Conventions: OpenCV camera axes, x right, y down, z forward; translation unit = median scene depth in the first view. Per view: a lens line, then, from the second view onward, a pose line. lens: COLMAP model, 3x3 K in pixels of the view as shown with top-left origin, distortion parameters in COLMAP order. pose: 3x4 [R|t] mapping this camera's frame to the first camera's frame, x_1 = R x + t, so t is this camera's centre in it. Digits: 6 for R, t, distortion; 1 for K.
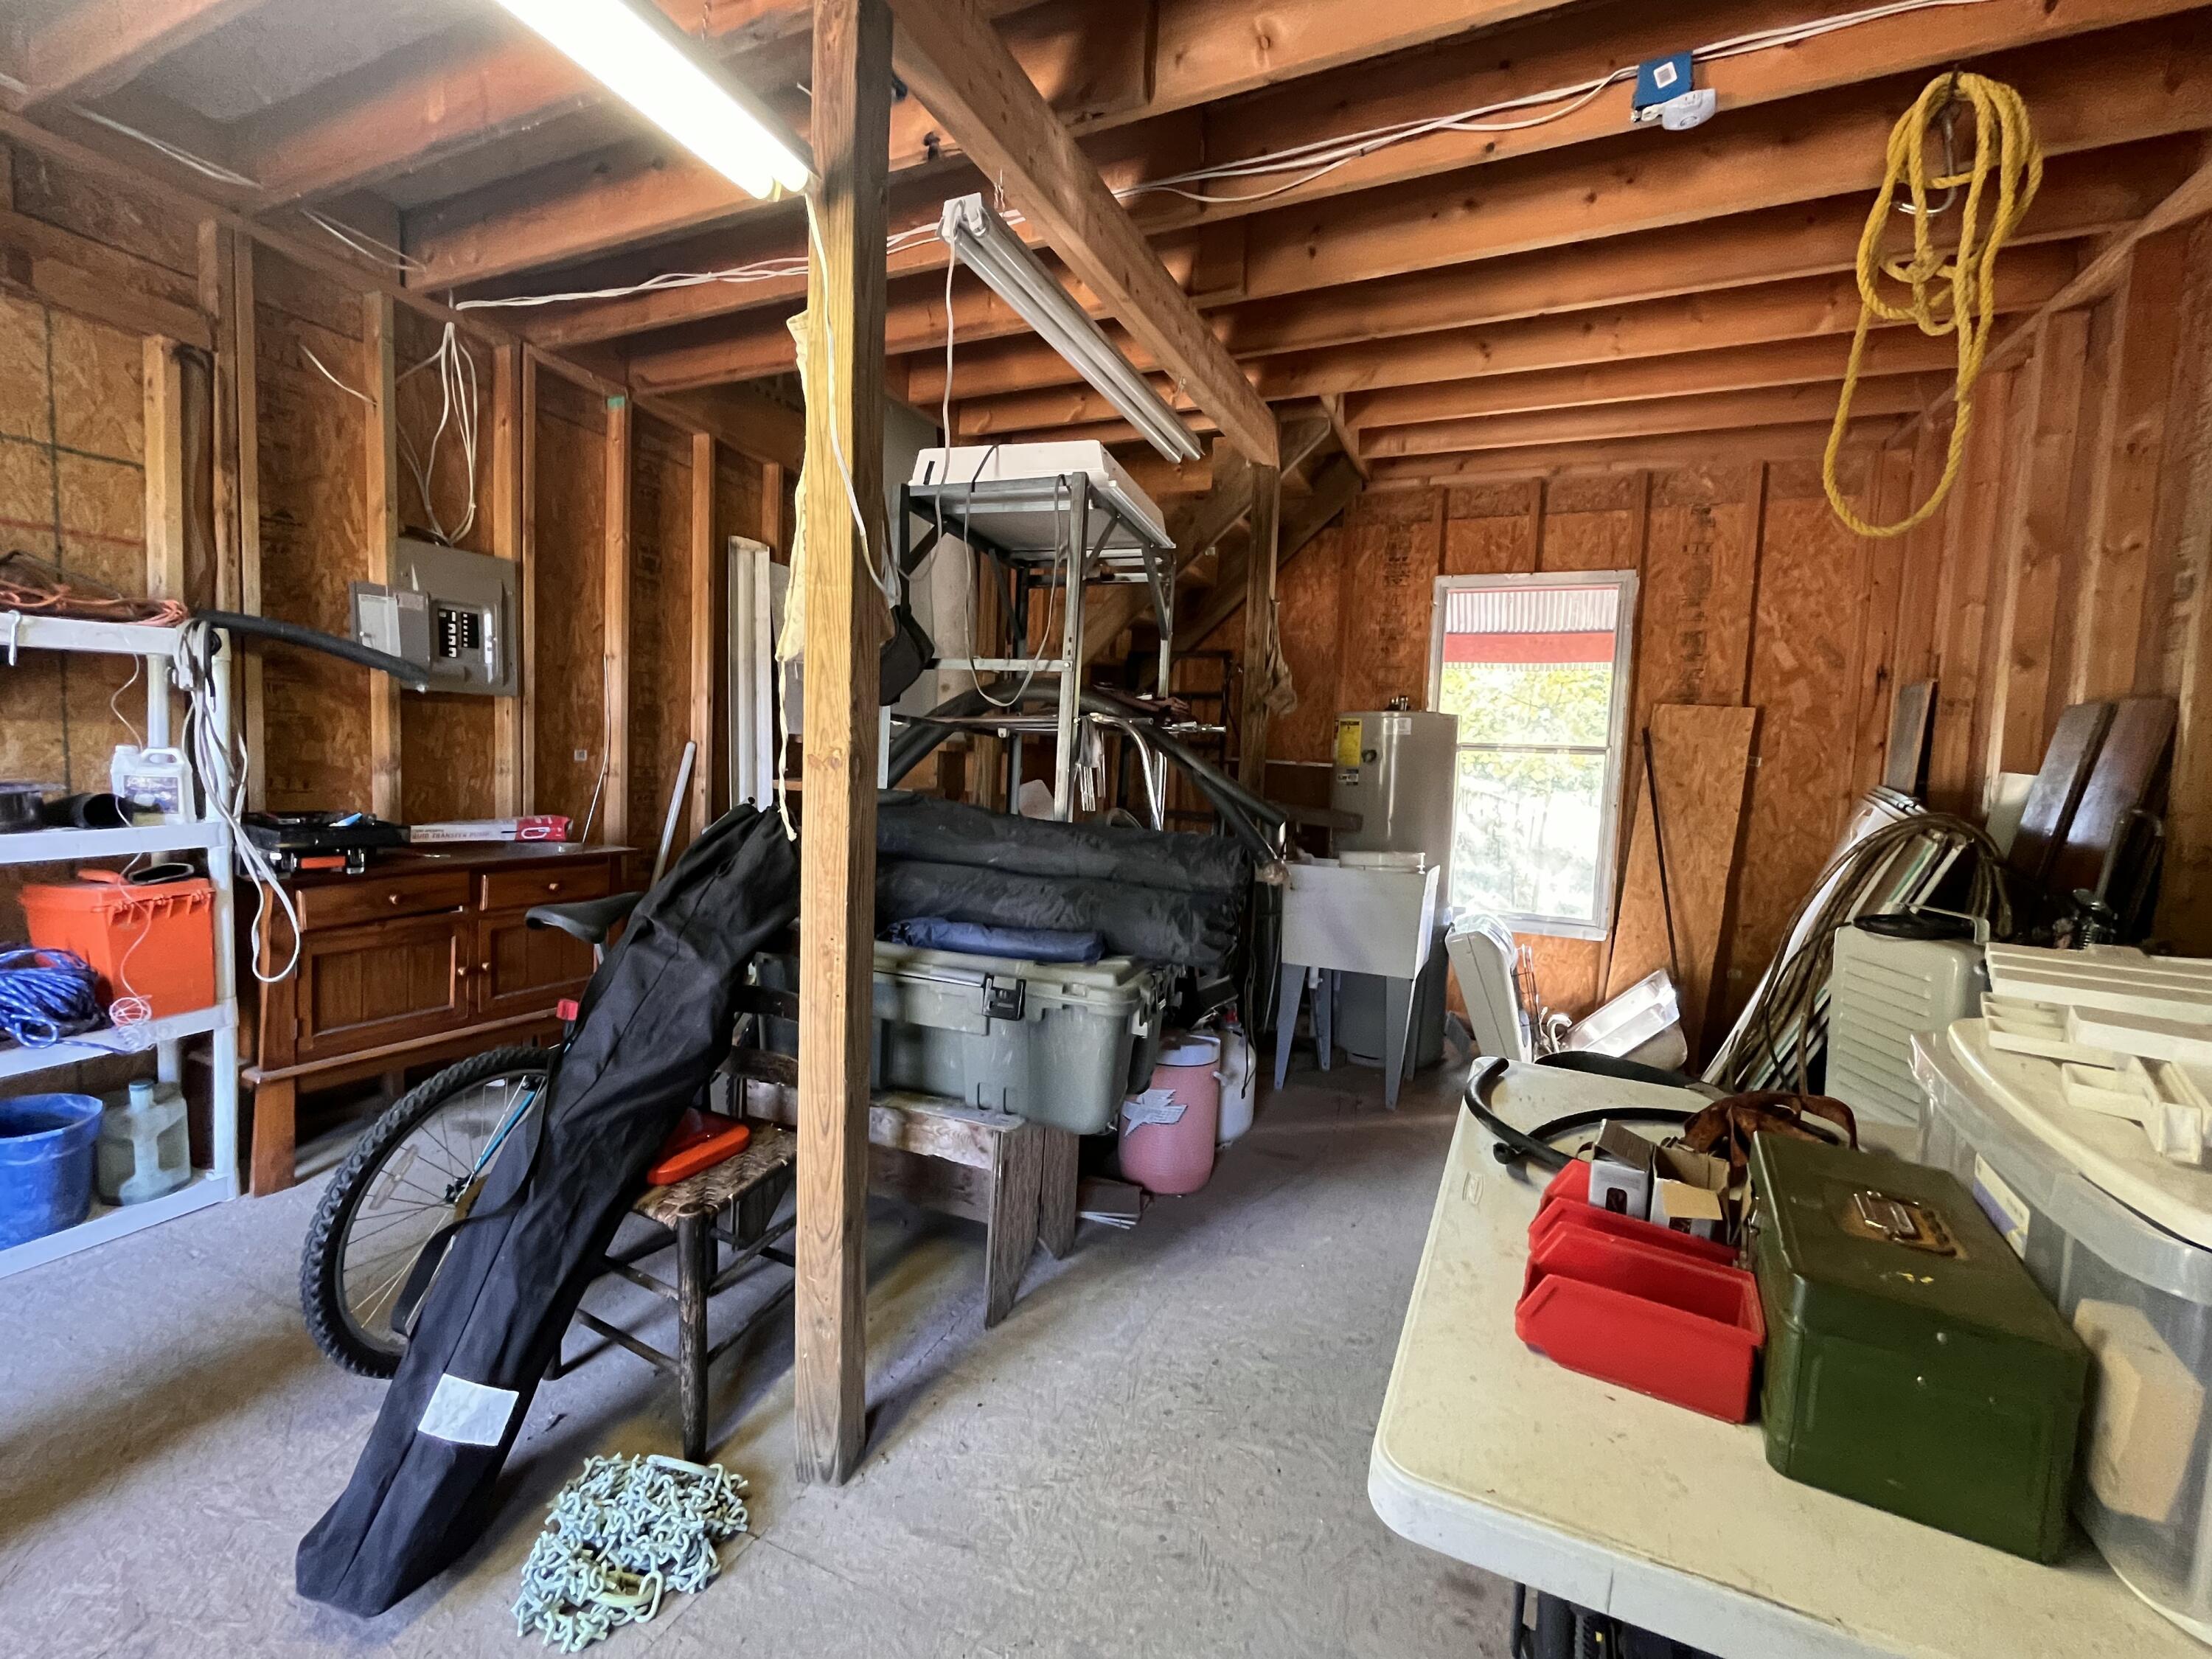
lens RADIAL K [[949.8, 0, 1106.0], [0, 949.8, 829.5], [0, 0, 1]] dist [-0.012109, 0.005076]
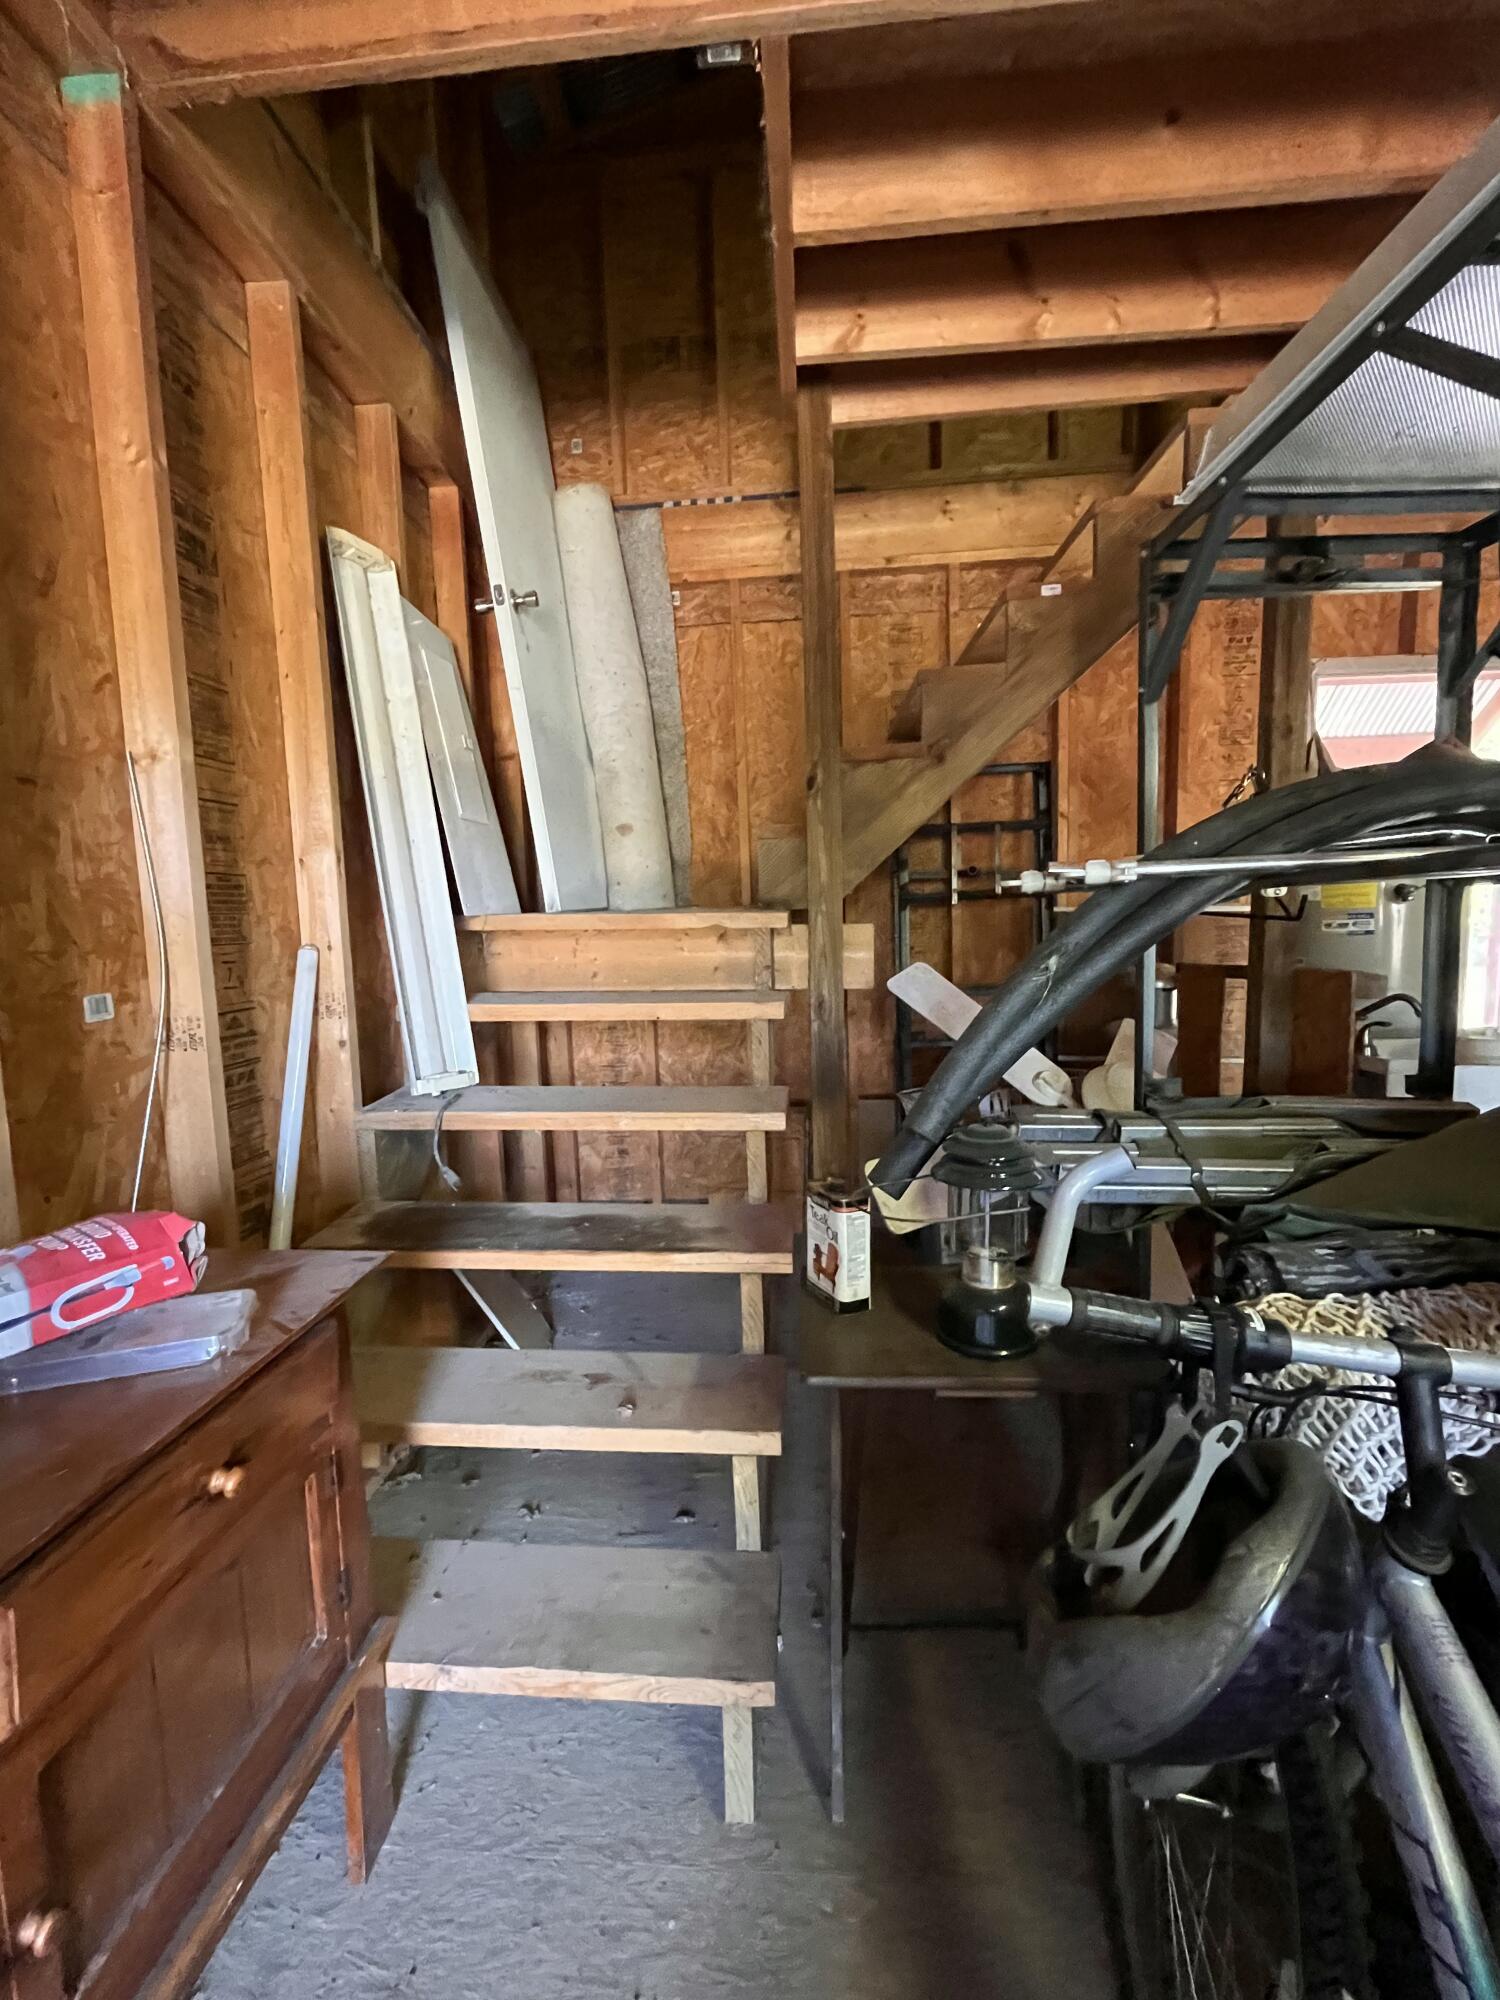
lens RADIAL K [[858.8, 0, 750.0], [0, 858.8, 1000.0], [0, 0, 1]] dist [-0.012109, 0.005076]
pose [[0.938259, -0.099008, 0.331463, -0.413288], [0.085232, 0.994793, 0.055882, -0.077477], [-0.335270, -0.024180, 0.941812, 0.567923]]
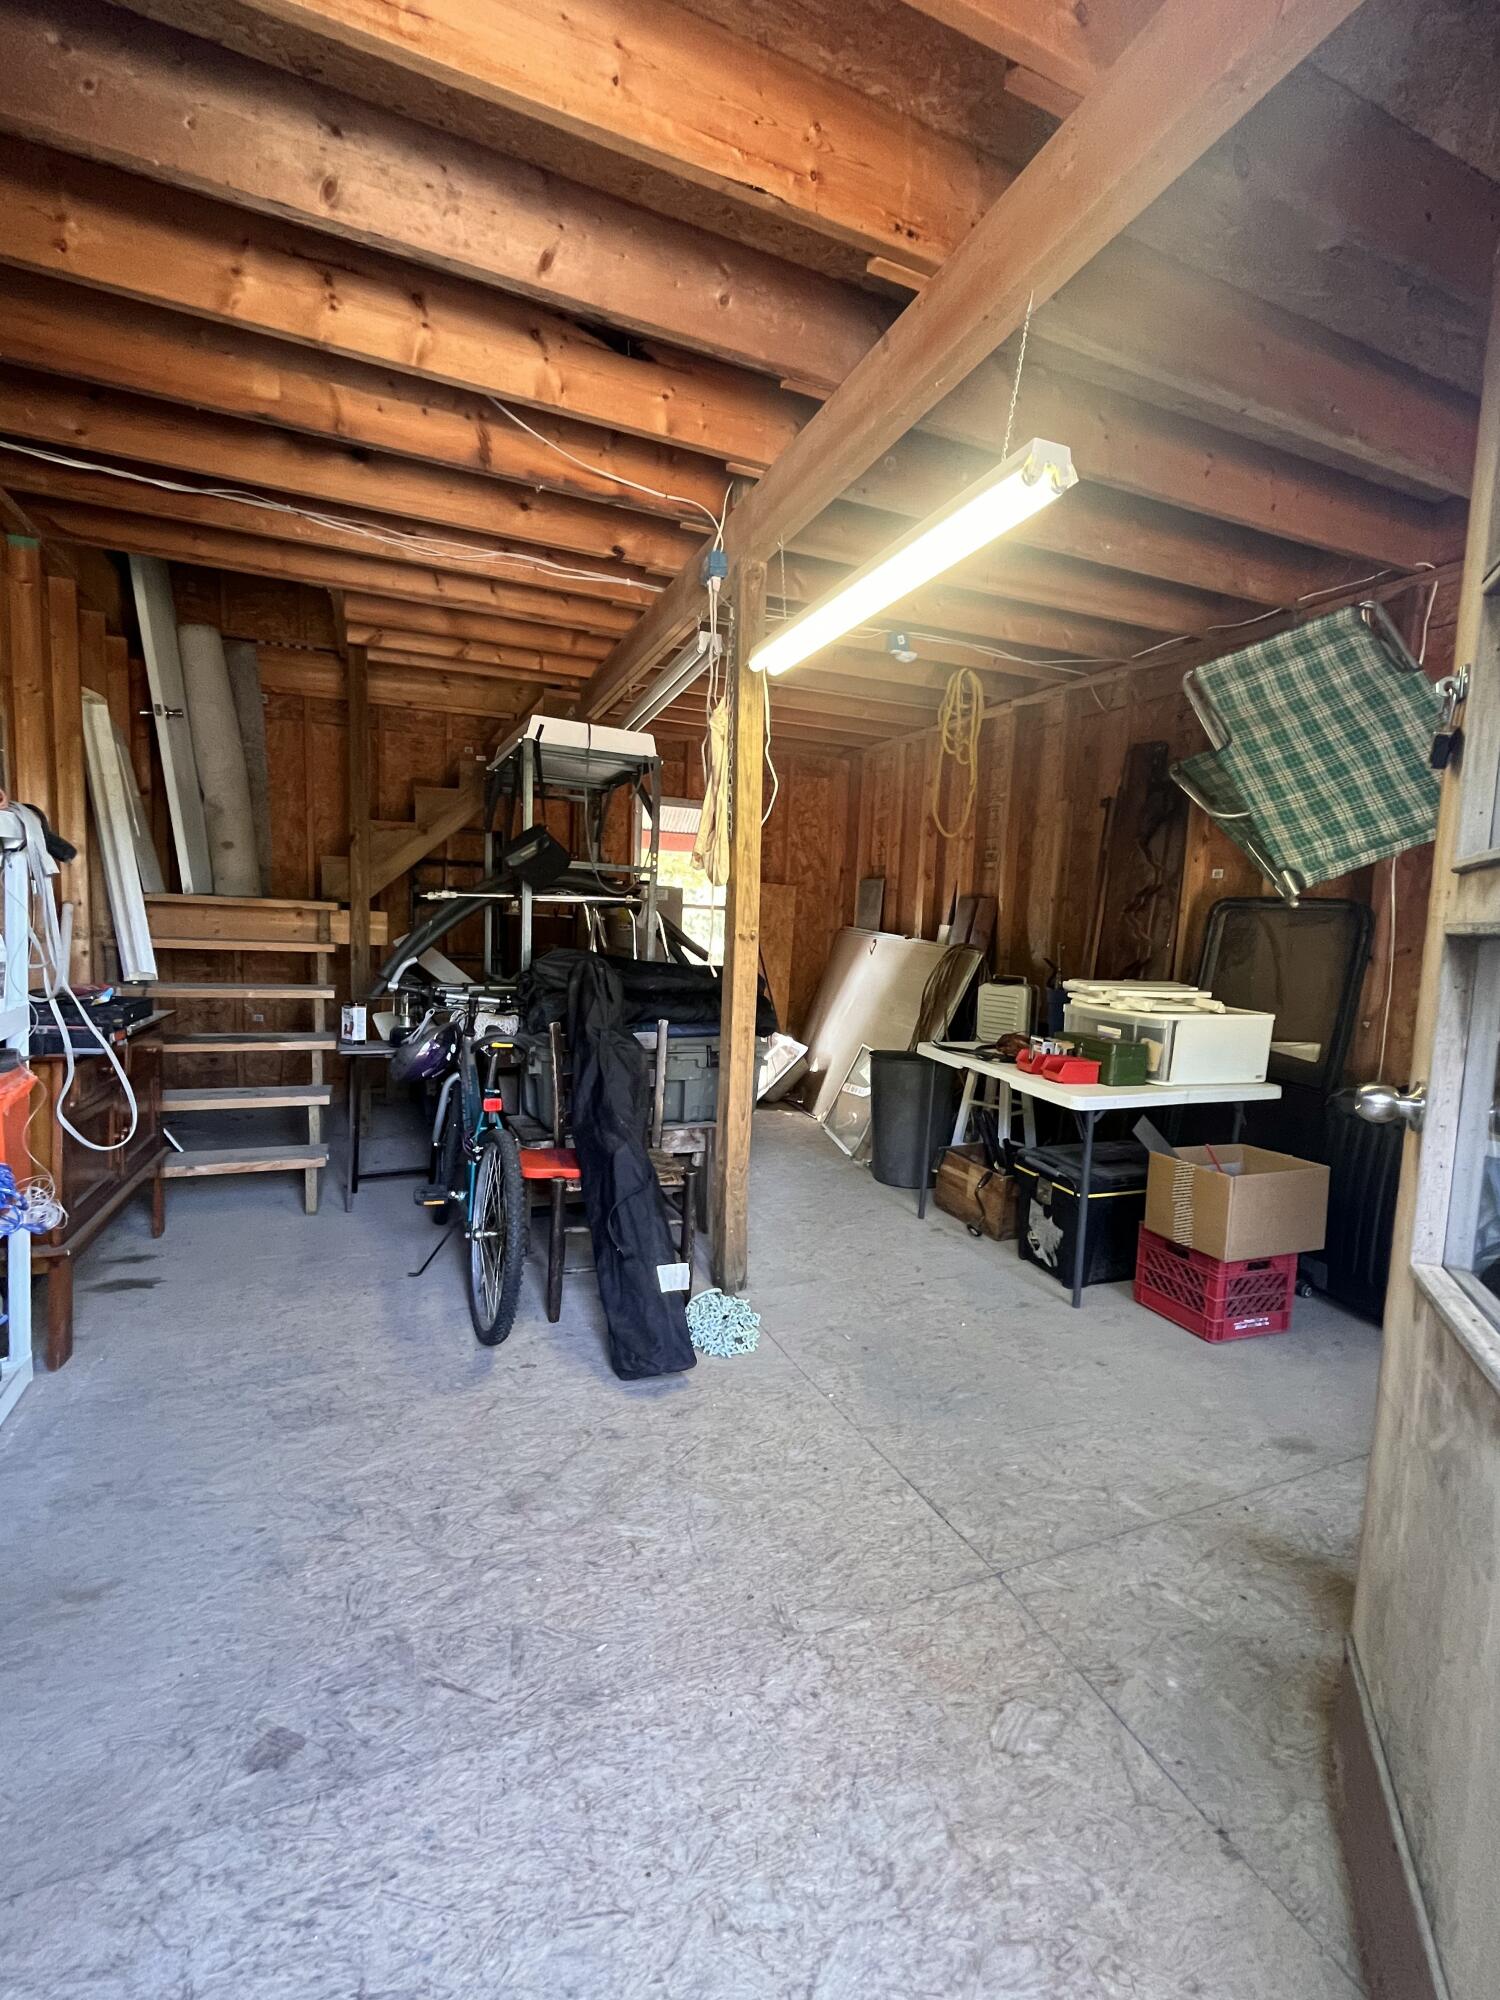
lens RADIAL K [[858.8, 0, 750.0], [0, 858.8, 1000.0], [0, 0, 1]] dist [-0.012109, 0.005076]
pose [[0.677434, -0.080497, 0.731166, -0.677827], [0.039968, 0.996554, 0.072684, -0.031119], [-0.734497, -0.020015, 0.678317, -0.107260]]
